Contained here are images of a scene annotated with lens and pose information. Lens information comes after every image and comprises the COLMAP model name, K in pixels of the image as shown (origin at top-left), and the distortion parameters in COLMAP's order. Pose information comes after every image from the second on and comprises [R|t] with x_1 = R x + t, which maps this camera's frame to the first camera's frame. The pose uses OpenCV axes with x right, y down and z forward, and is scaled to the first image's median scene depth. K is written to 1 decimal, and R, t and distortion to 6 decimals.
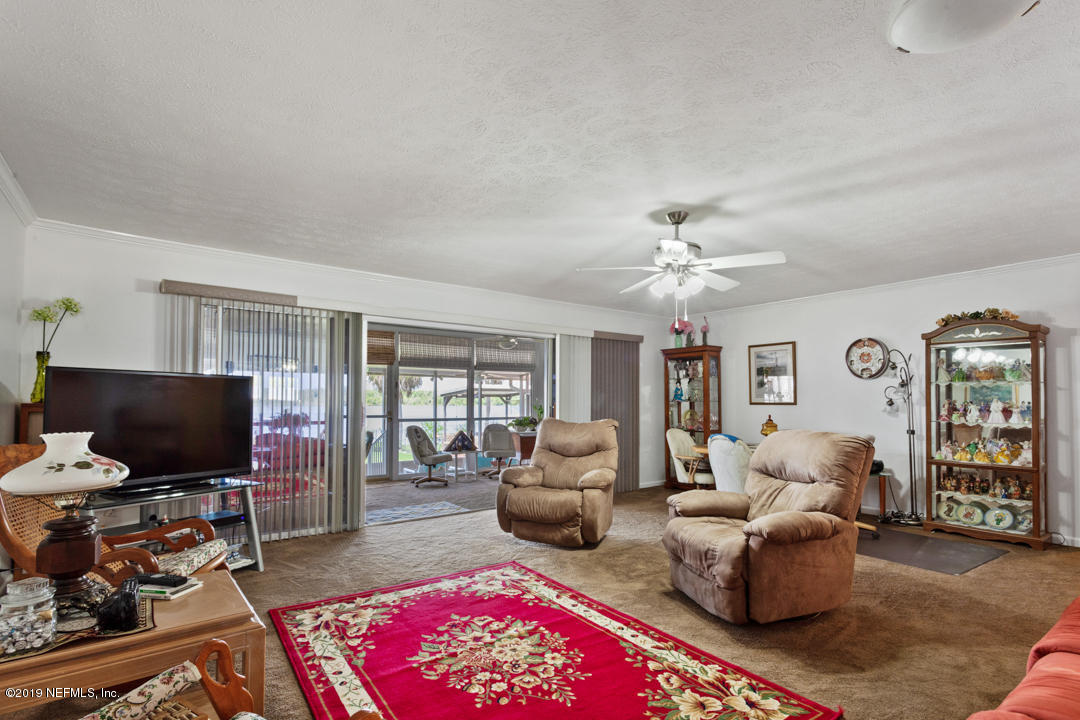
lens RADIAL K [[522.5, 0, 538.2], [0, 522.5, 388.5], [0, 0, 1]] dist [0.001917, 0.000220]
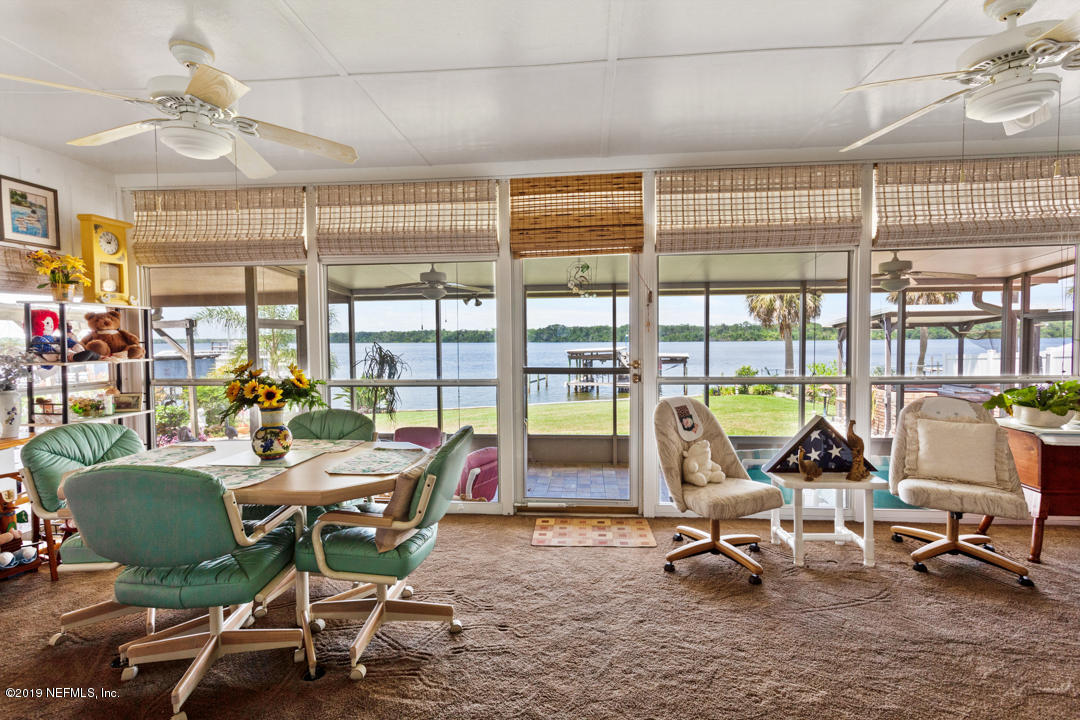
lens RADIAL K [[511.3, 0, 540.0], [0, 511.3, 360.0], [0, 0, 1]] dist [0.002636, 0.000508]
pose [[0.739093, 0.016341, -0.673406, -0.140248], [0.030321, 0.997885, 0.057493, 0.041678], [0.672921, -0.062911, 0.737034, 1.599965]]
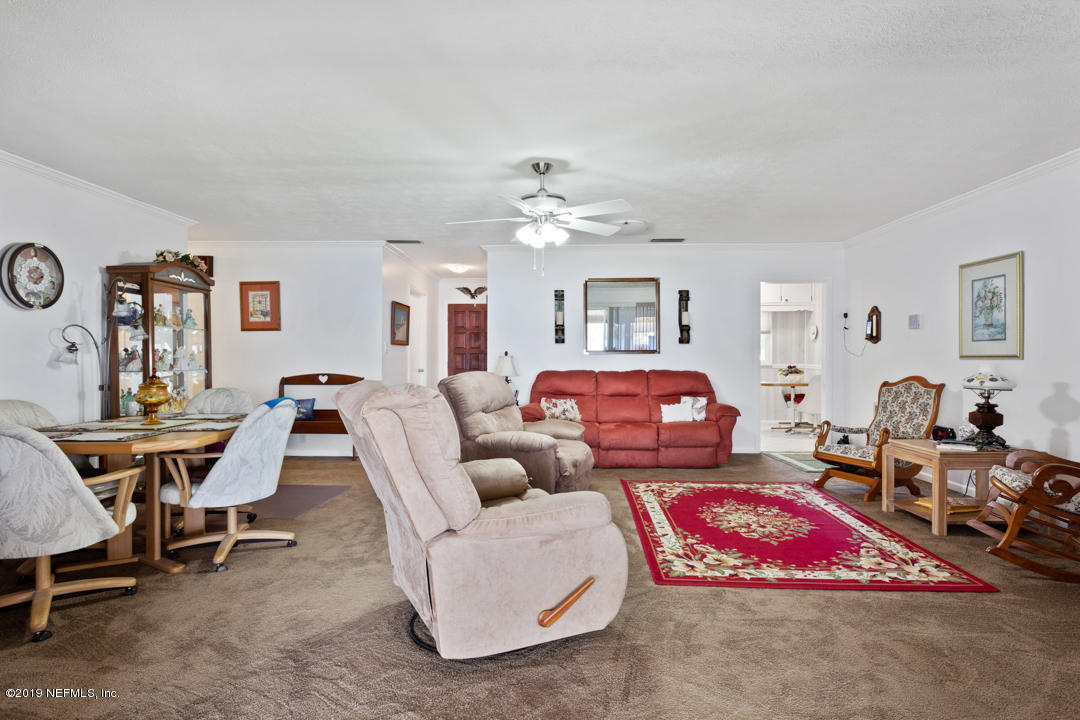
lens RADIAL K [[572.6, 0, 540.0], [0, 572.6, 360.0], [0, 0, 1]] dist [-0.005917, -0.000419]
pose [[-0.782874, -0.005255, 0.622158, -0.449637], [-0.017439, 0.999757, -0.013500, 0.067320], [-0.621936, -0.021419, -0.782775, 1.953027]]
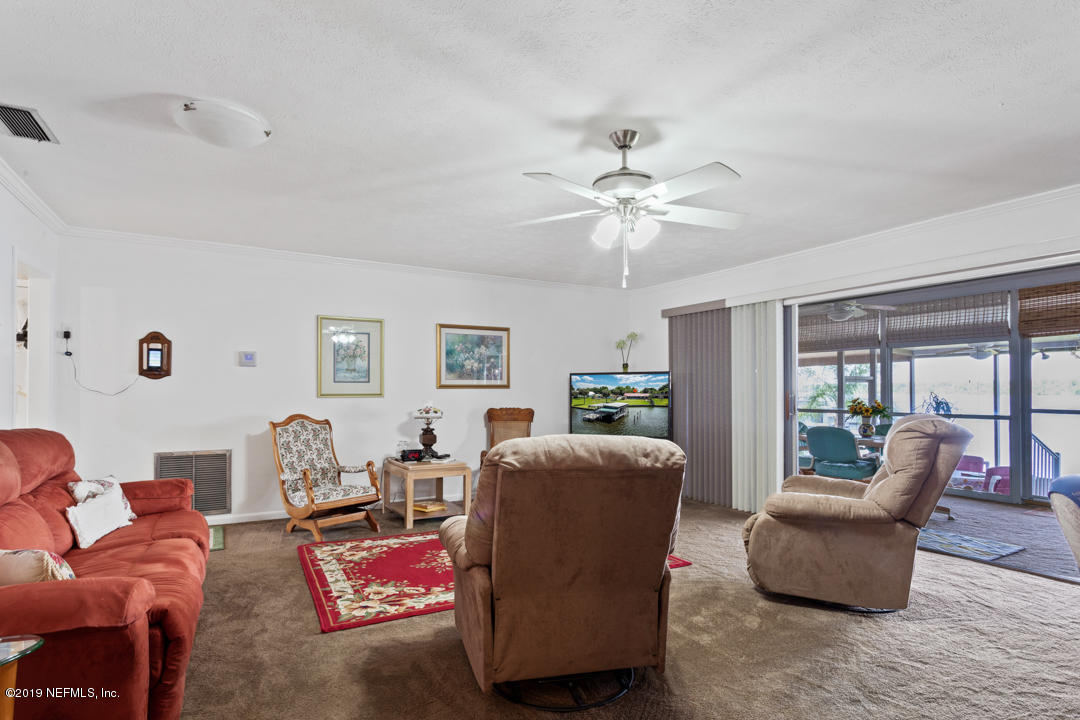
lens RADIAL K [[554.4, 0, 542.2], [0, 554.4, 381.5], [0, 0, 1]] dist [-0.000899, -0.000166]
pose [[-0.122824, -0.022157, -0.992181, 1.104807], [0.024406, 0.999381, -0.025339, 0.037710], [0.992128, -0.027328, -0.122207, 1.013379]]
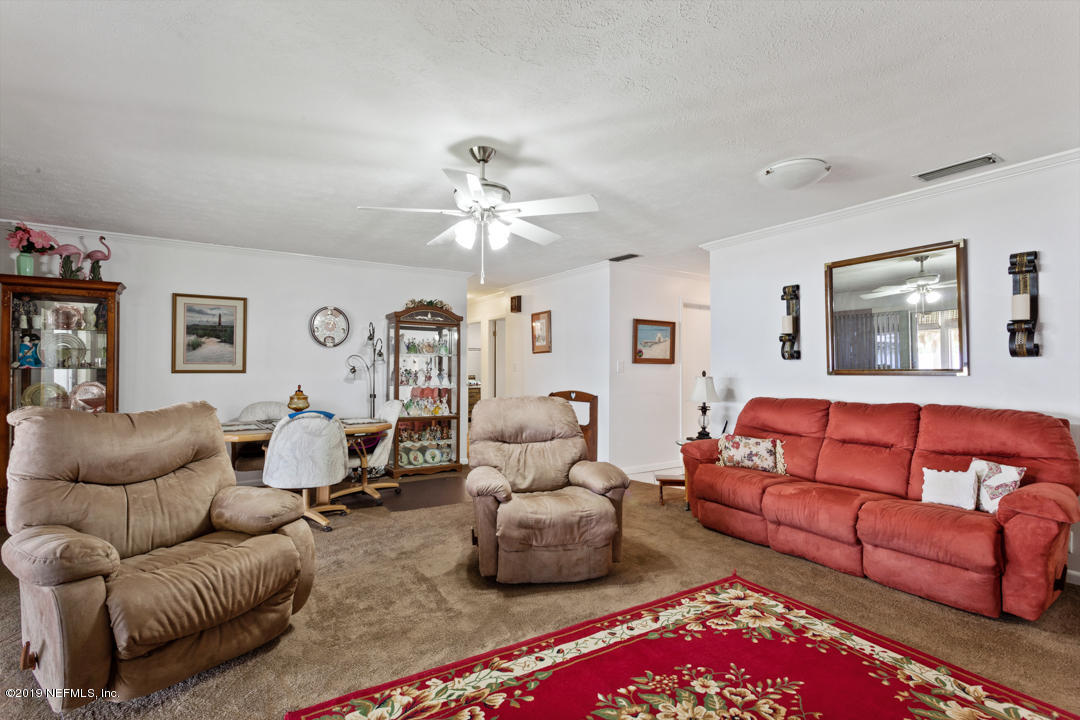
lens RADIAL K [[511.3, 0, 540.0], [0, 511.3, 360.0], [0, 0, 1]] dist [0.002636, 0.000508]
pose [[0.070513, 0.017150, 0.997363, -0.574226], [-0.027776, 0.999498, -0.015223, 0.018653], [-0.997124, -0.026630, 0.070954, 0.876993]]
